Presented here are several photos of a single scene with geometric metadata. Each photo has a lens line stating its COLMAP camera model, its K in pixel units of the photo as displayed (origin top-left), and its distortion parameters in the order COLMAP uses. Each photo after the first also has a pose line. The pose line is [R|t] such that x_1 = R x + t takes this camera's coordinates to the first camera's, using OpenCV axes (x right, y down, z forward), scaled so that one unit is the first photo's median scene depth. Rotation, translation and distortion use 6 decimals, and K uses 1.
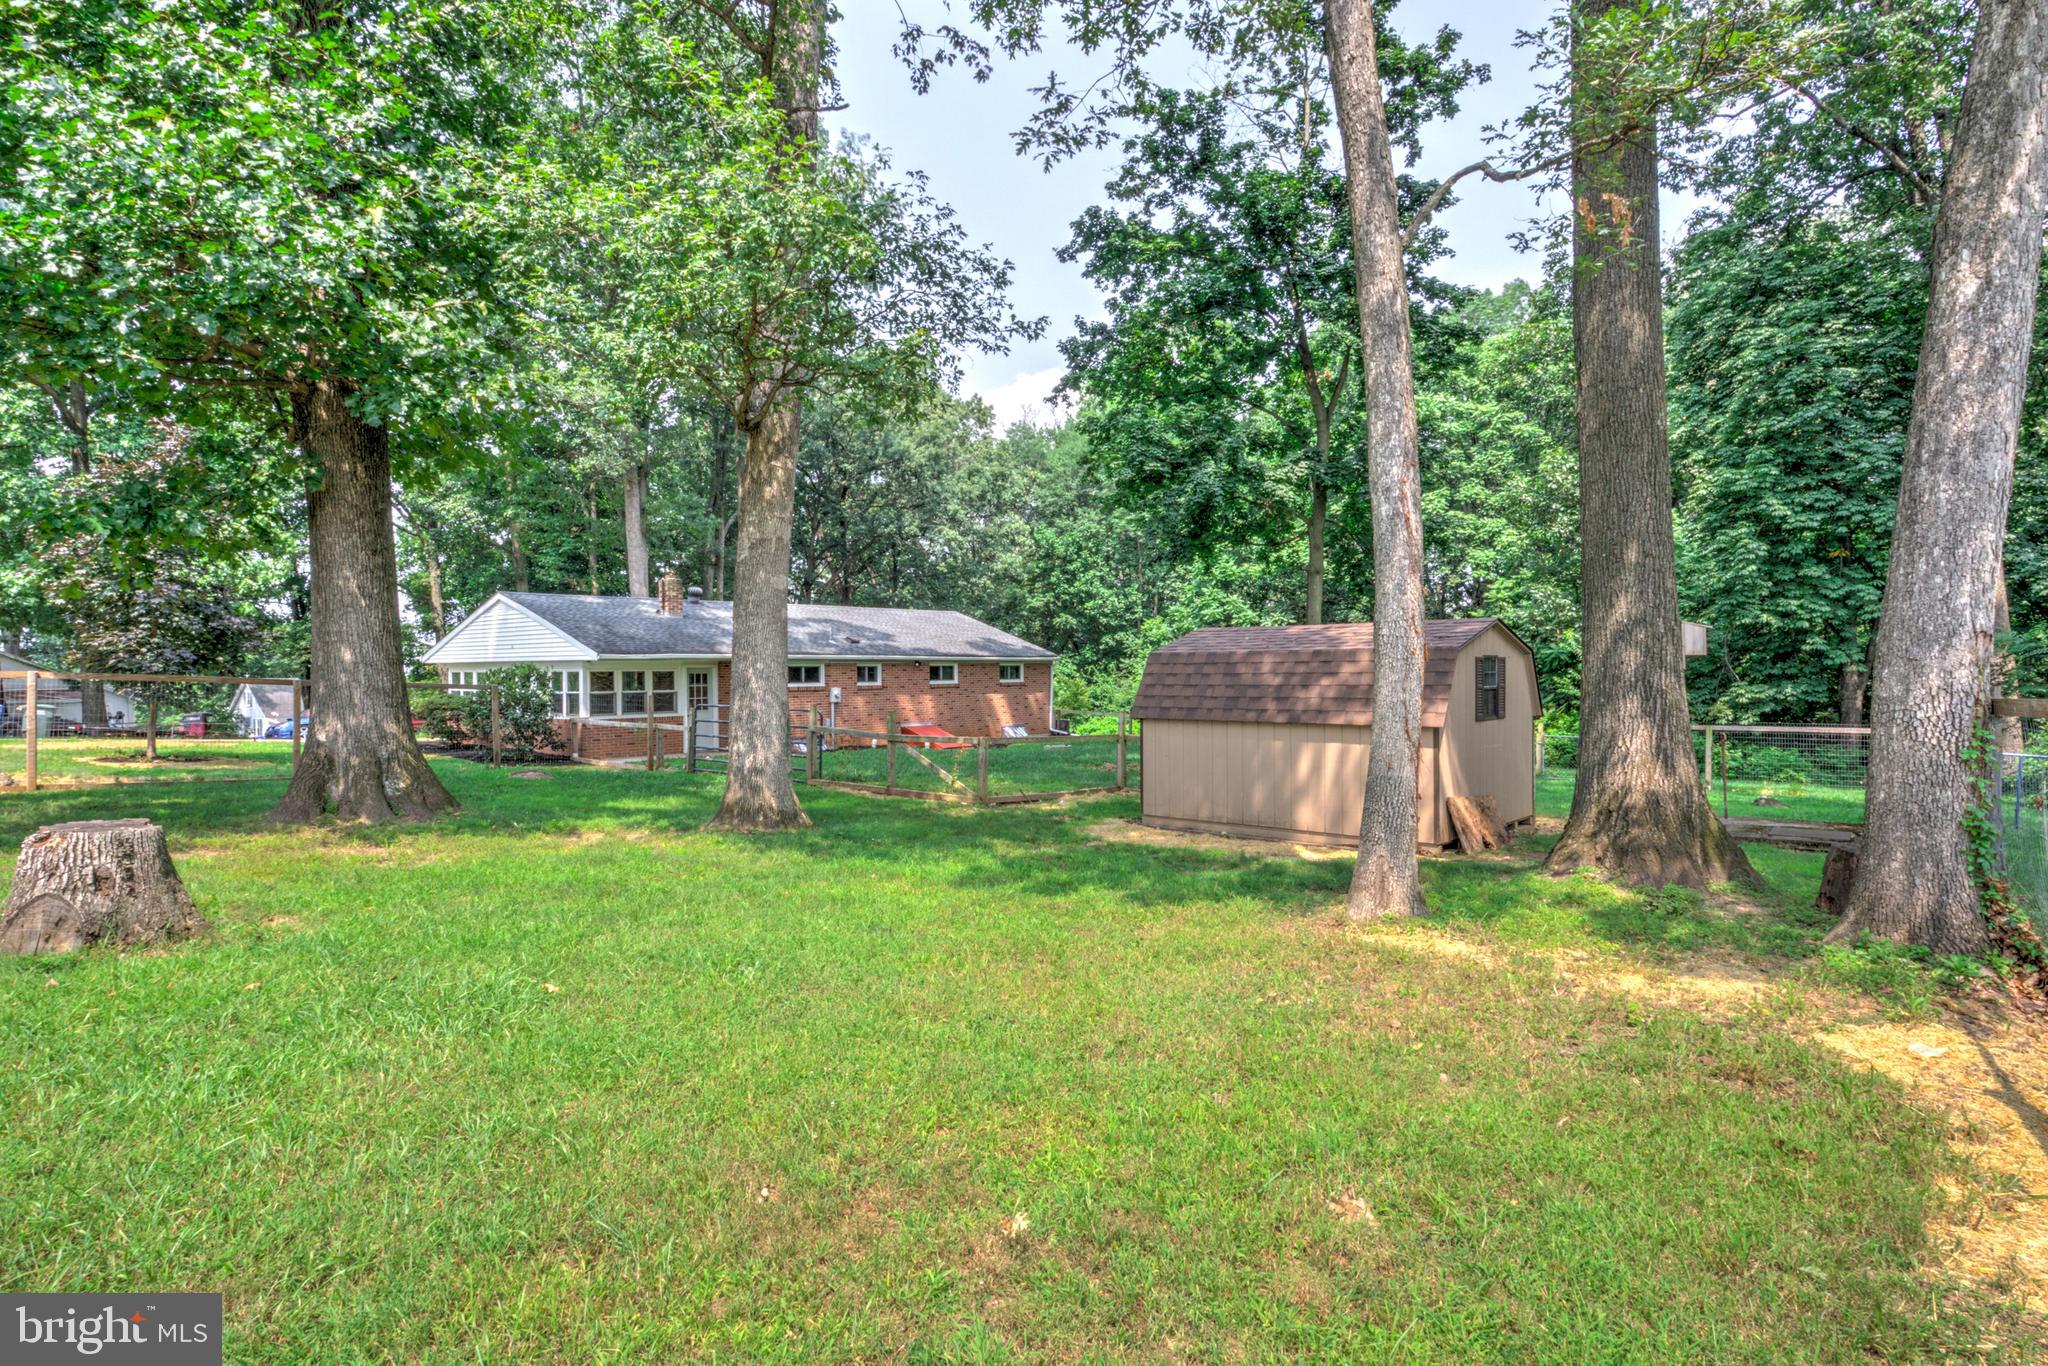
lens RADIAL K [[1019.6, 0, 1022.0], [0, 1019.6, 686.3], [0, 0, 1]] dist [-0.011939, 0.002308]
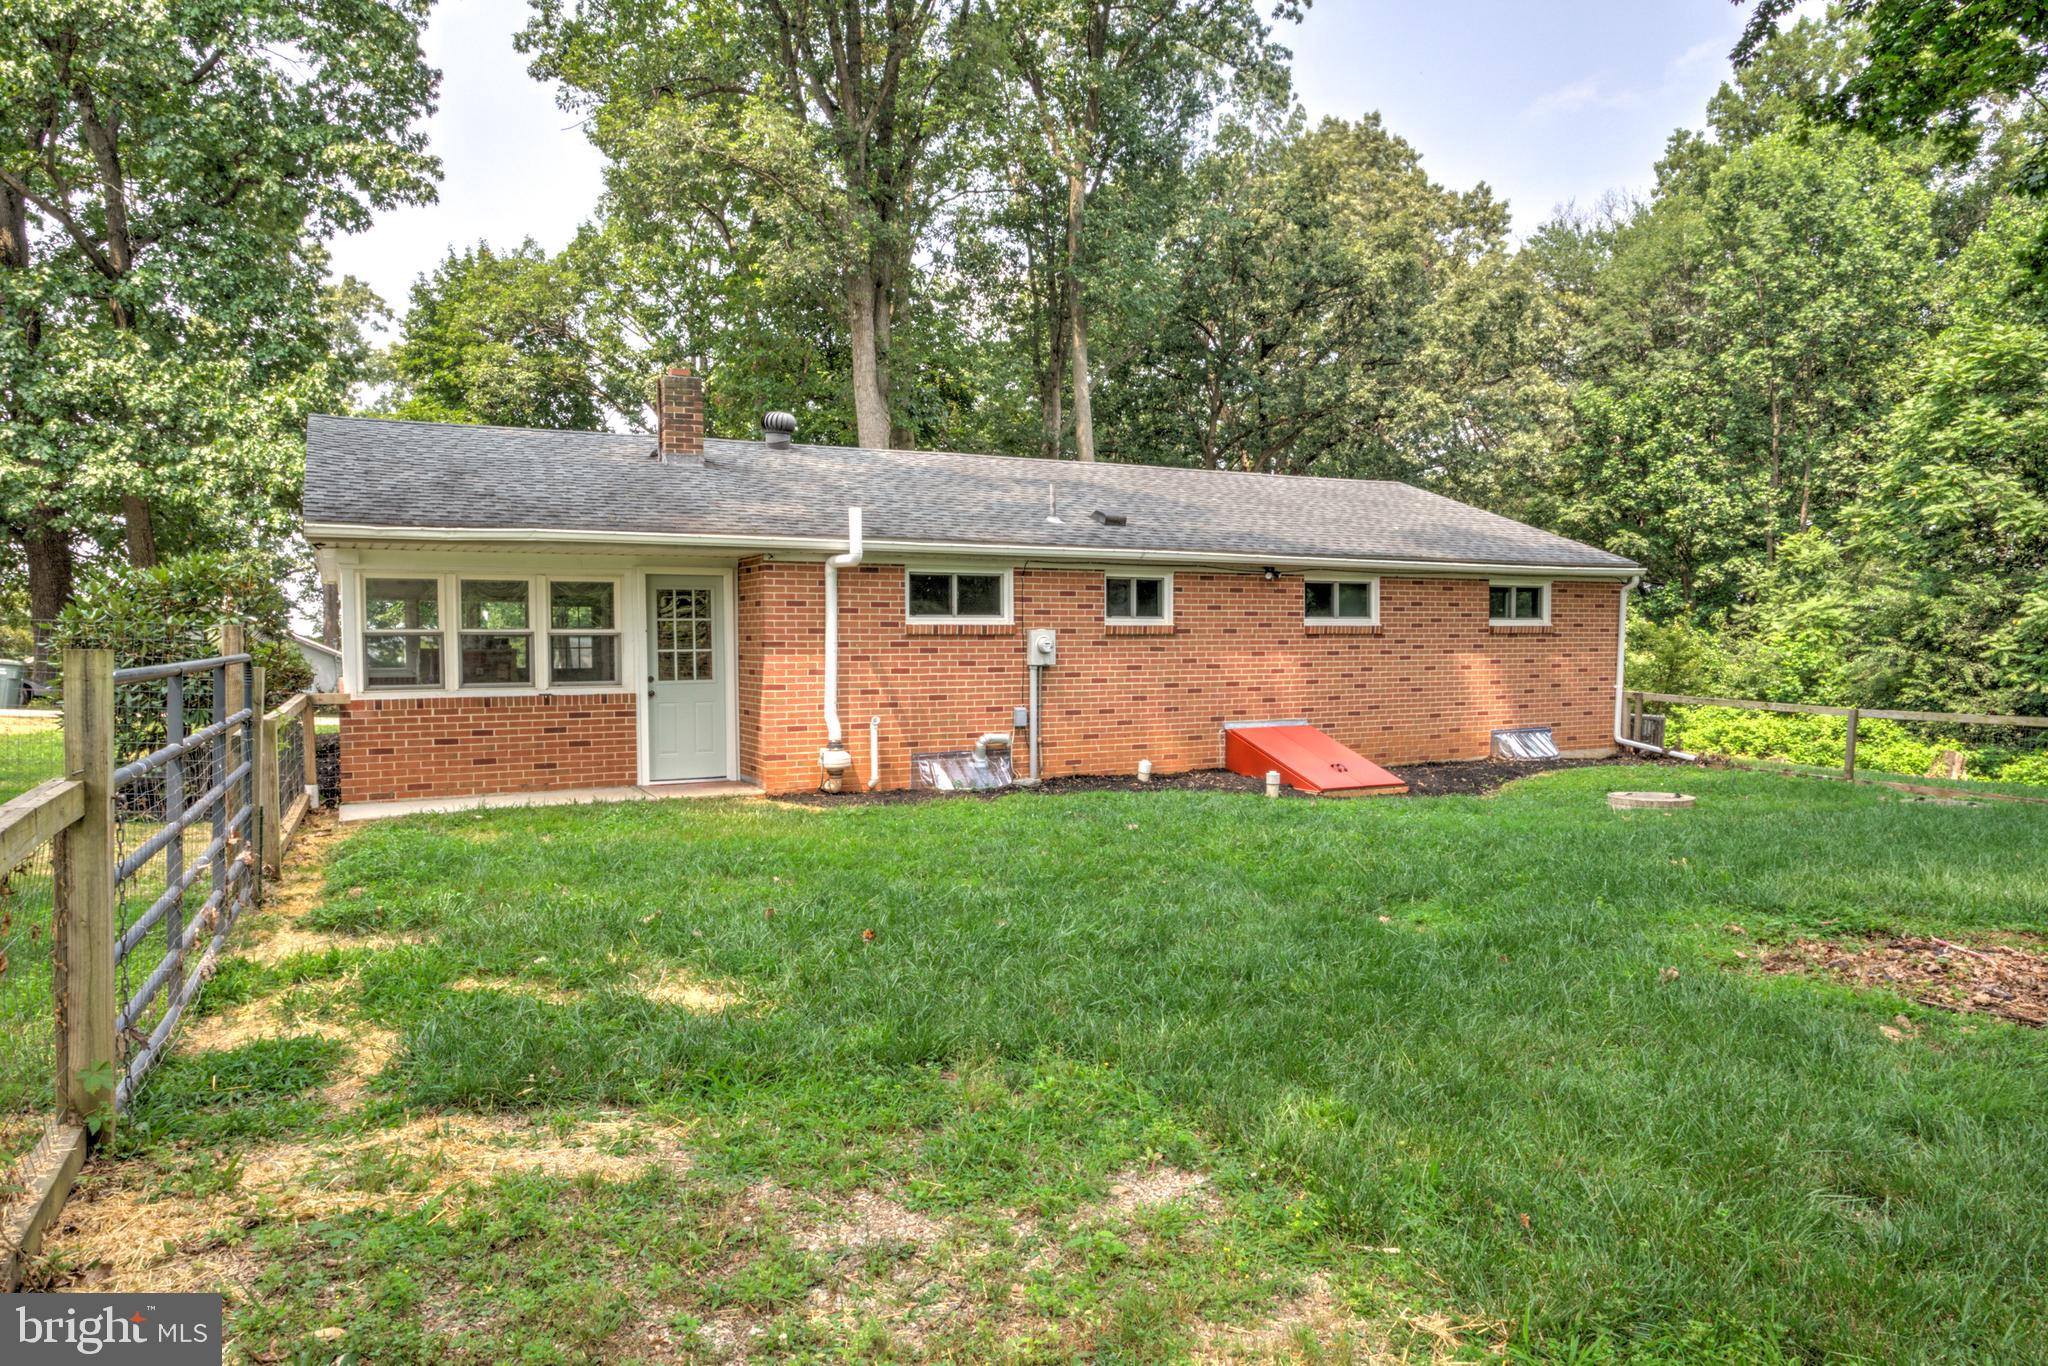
lens RADIAL K [[1252.3, 0, 1032.7], [0, 1252.3, 678.6], [0, 0, 1]] dist [-0.003347, 0.001165]
pose [[0.924822, 0.016898, -0.380025, 0.000183], [-0.009717, 0.999736, 0.020805, 0.004087], [0.380276, -0.015548, 0.924742, 0.207628]]
